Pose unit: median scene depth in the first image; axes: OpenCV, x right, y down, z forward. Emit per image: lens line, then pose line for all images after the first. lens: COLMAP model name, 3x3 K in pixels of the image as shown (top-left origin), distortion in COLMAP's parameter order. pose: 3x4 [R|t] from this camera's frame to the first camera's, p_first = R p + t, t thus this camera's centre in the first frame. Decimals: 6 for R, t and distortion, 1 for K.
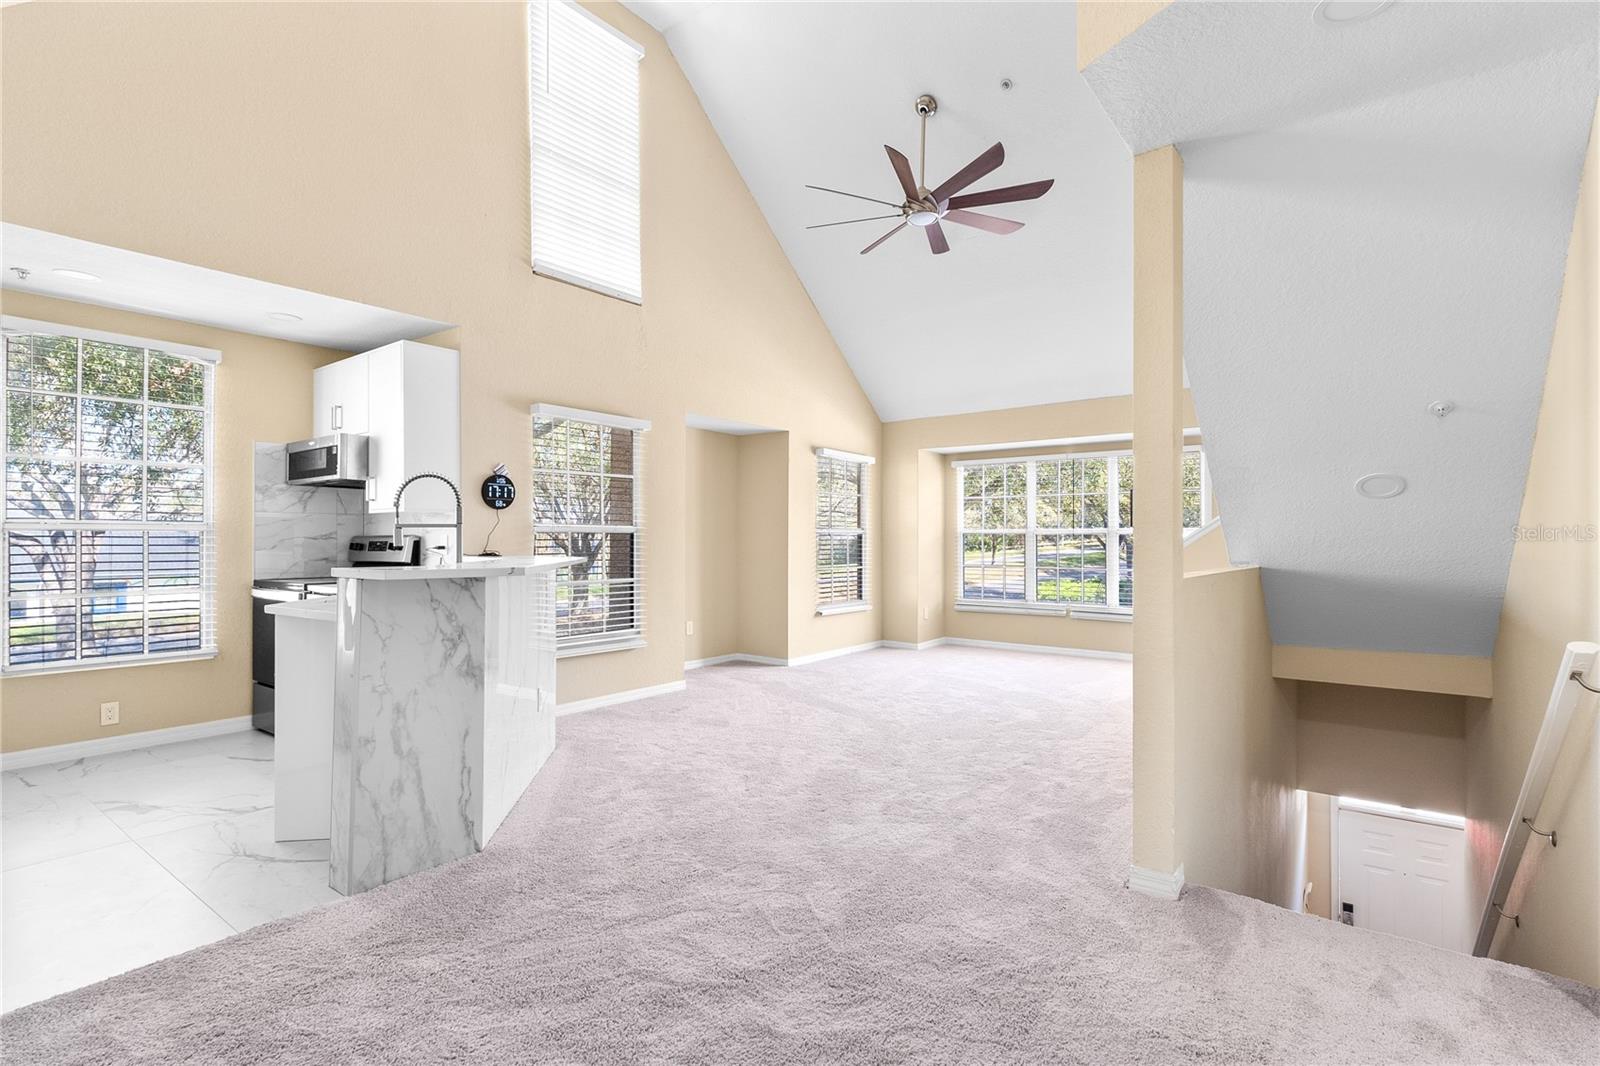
lens RADIAL K [[764.4, 0, 802.6], [0, 764.4, 538.2], [0, 0, 1]] dist [-0.000659, -0.000150]
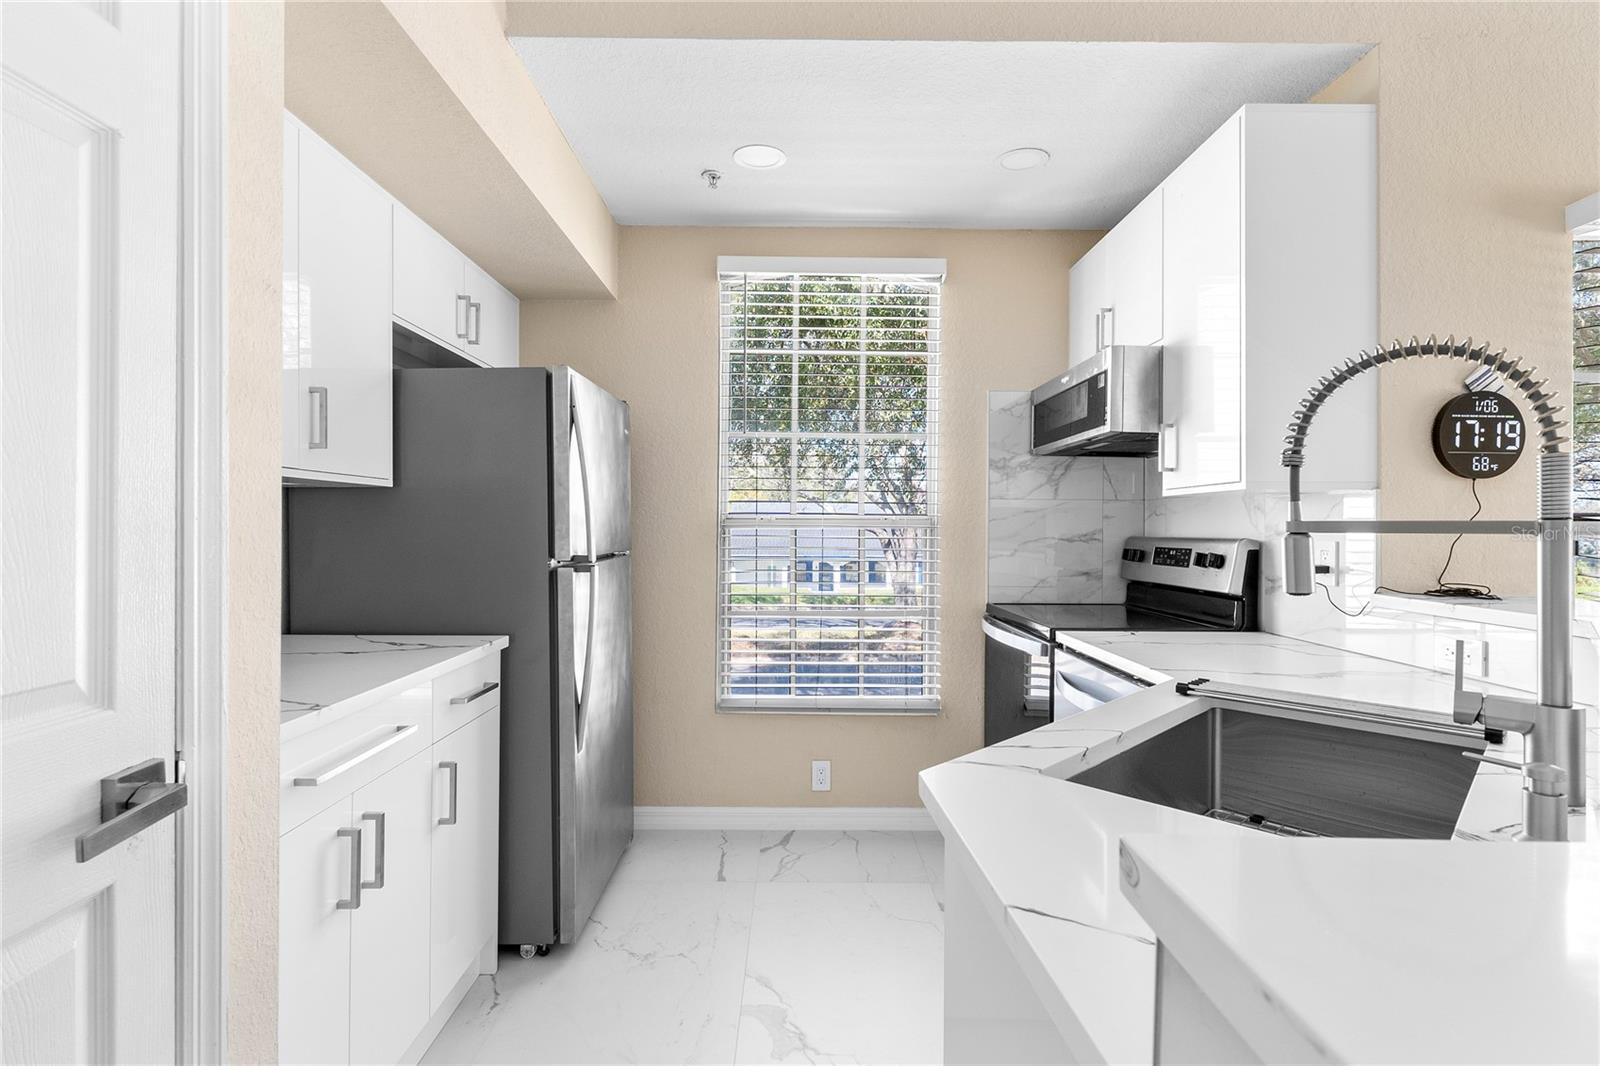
lens RADIAL K [[760.3, 0, 802.6], [0, 760.3, 525.4], [0, 0, 1]] dist [0.000095, 0.000482]
pose [[0.609651, 0.003785, -0.792661, -0.294902], [-0.004969, 0.999987, 0.000953, -0.011905], [0.792655, 0.003358, 0.609662, 0.472935]]
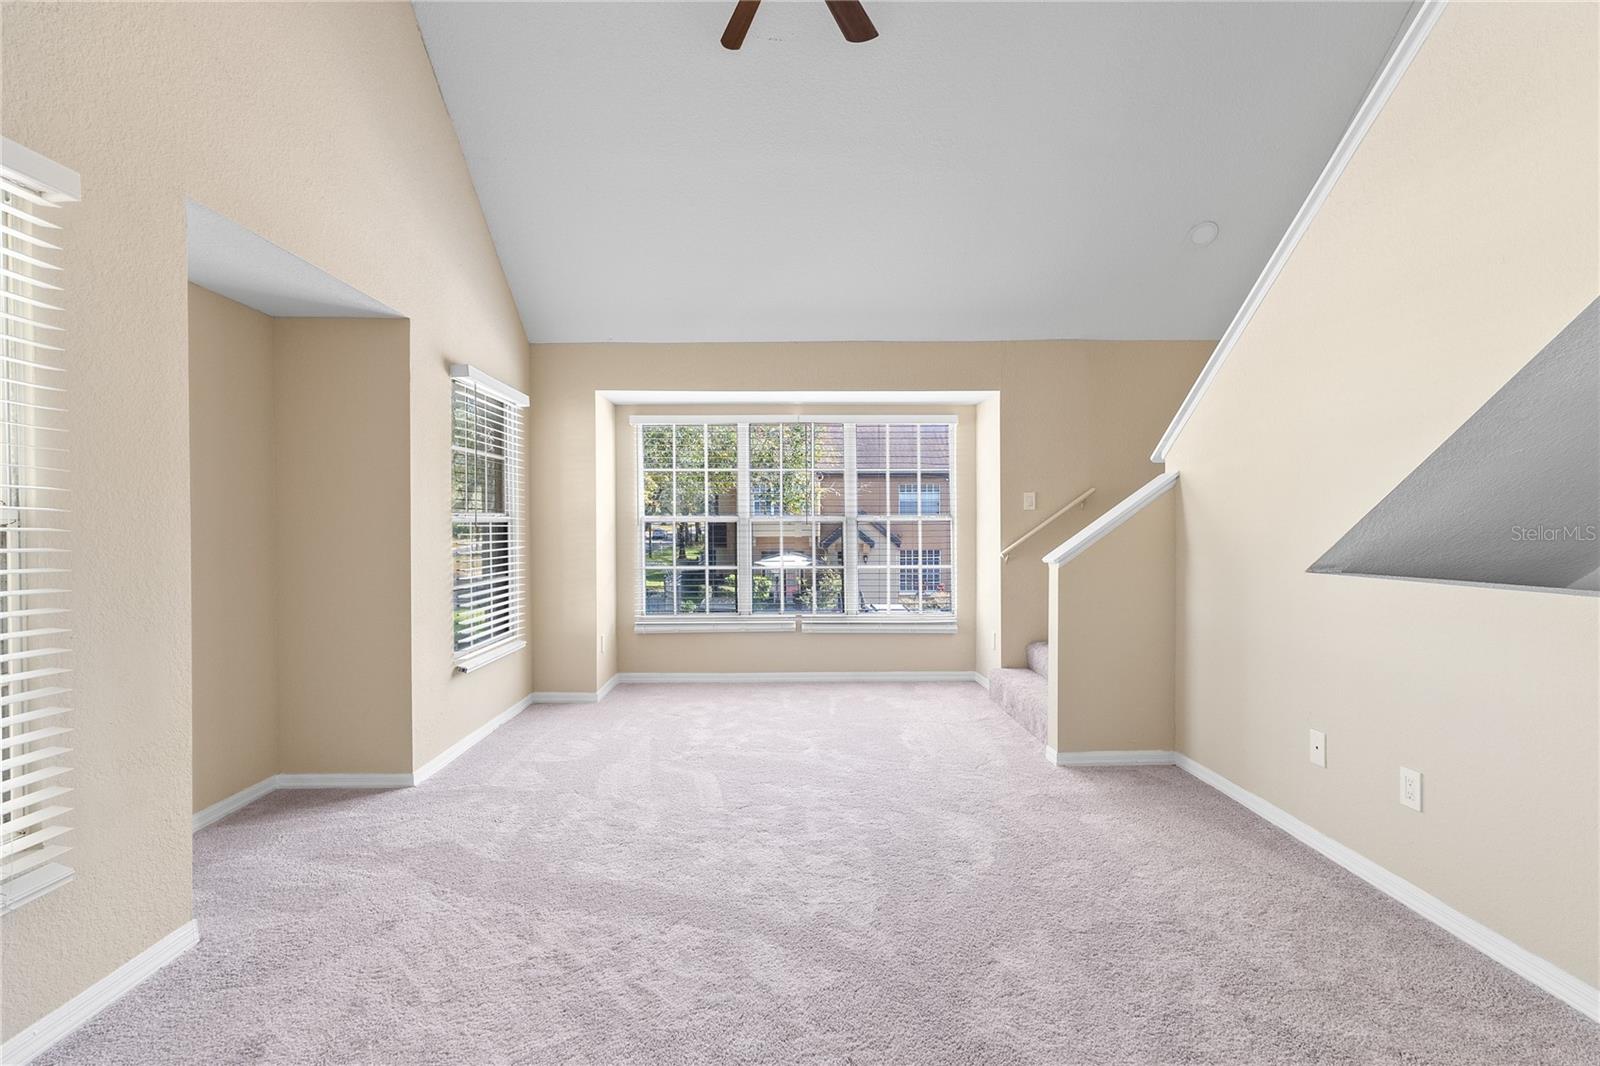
lens RADIAL K [[769.7, 0, 799.4], [0, 769.7, 530.3], [0, 0, 1]] dist [0.000288, -0.000168]
pose [[0.787336, -0.008141, 0.616470, -0.193318], [0.002121, 0.999943, 0.010498, -0.008959], [-0.616520, -0.006958, 0.787308, 0.652474]]
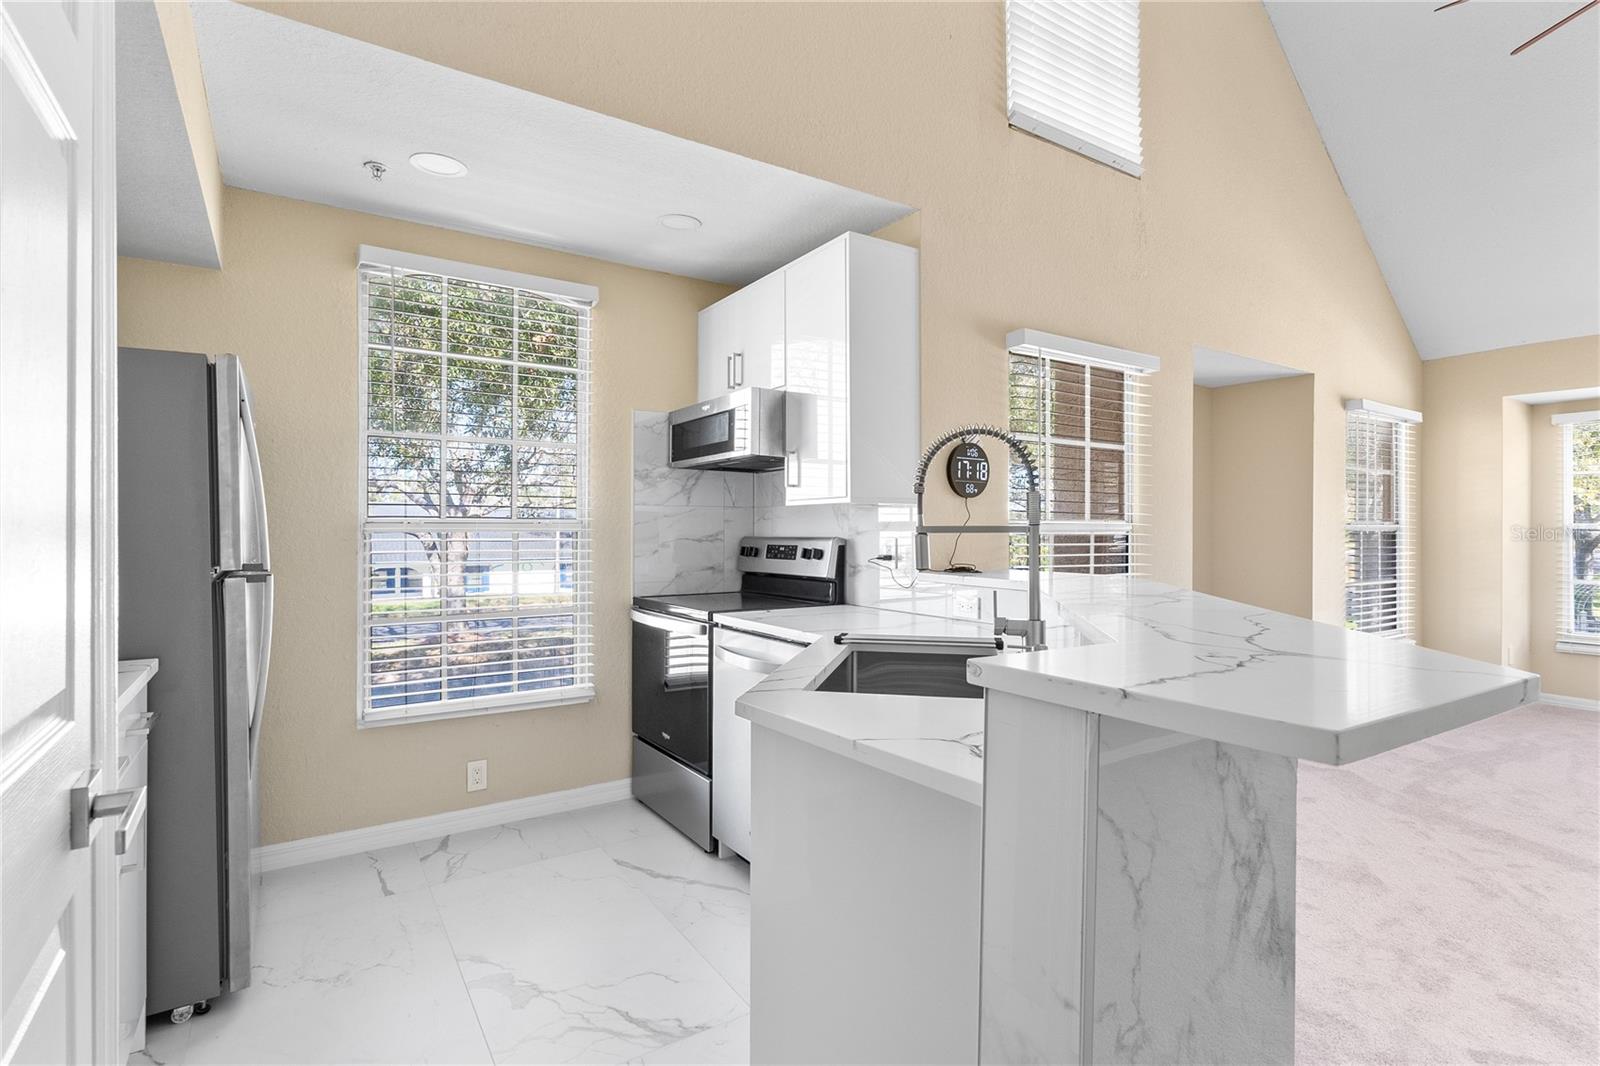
lens RADIAL K [[769.7, 0, 799.4], [0, 769.7, 530.3], [0, 0, 1]] dist [0.000288, -0.000168]
pose [[0.942347, 0.001798, -0.334632, -0.312987], [-0.000595, 0.999993, 0.003697, -0.012960], [0.334636, -0.003284, 0.942342, 0.346611]]
